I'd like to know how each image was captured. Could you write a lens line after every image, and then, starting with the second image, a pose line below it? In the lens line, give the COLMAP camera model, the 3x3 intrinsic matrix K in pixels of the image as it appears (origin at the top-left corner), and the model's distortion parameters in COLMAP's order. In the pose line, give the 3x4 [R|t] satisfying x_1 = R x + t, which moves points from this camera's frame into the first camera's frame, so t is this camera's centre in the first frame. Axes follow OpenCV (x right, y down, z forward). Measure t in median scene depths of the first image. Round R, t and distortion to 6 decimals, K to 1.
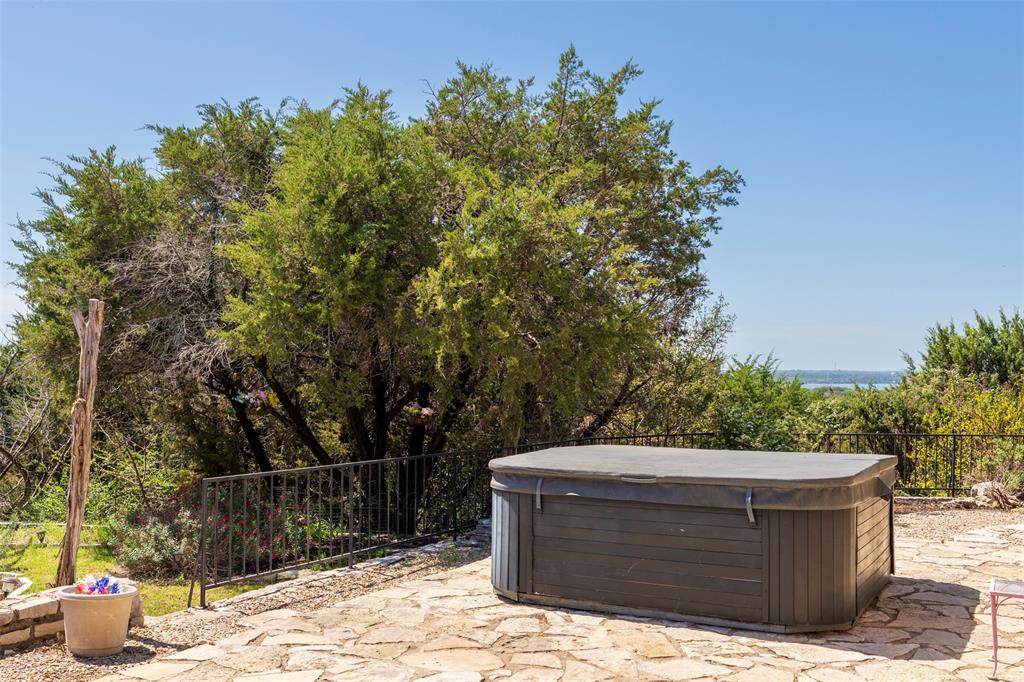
lens RADIAL K [[967.3, 0, 491.9], [0, 967.3, 382.7], [0, 0, 1]] dist [0.122434, 0.000000]
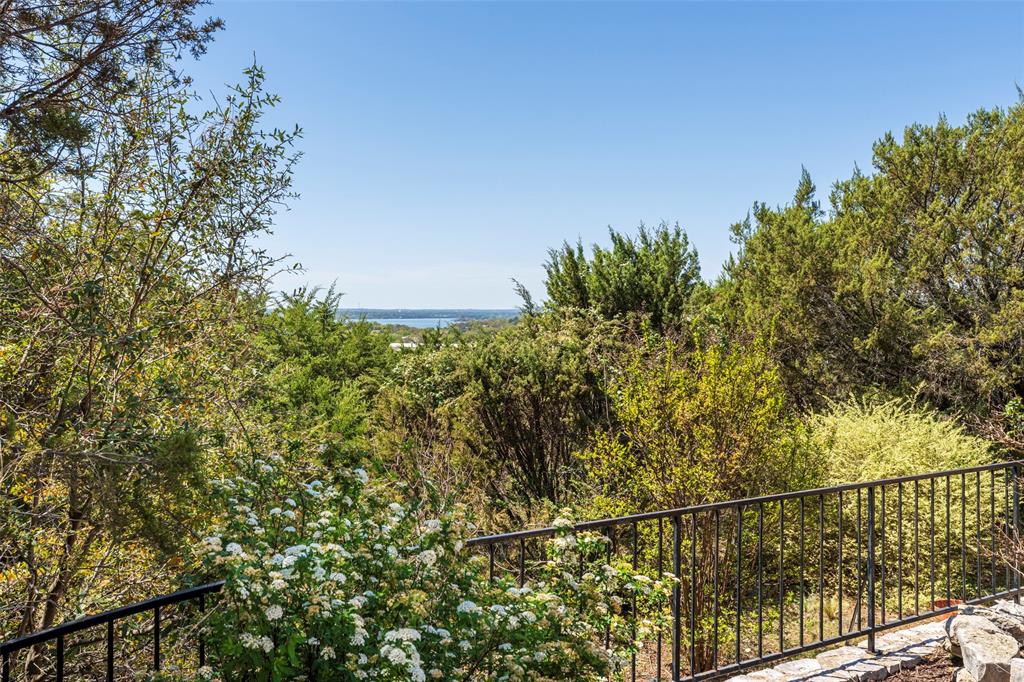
lens RADIAL K [[834.3, 0, 459.3], [0, 834.3, 348.3], [0, 0, 1]] dist [-0.019372, 0.002020]
pose [[0.898107, -0.019188, 0.439359, 0.123117], [0.004079, 0.999368, 0.035308, -0.006072], [-0.439759, -0.029918, 0.897617, 0.511026]]
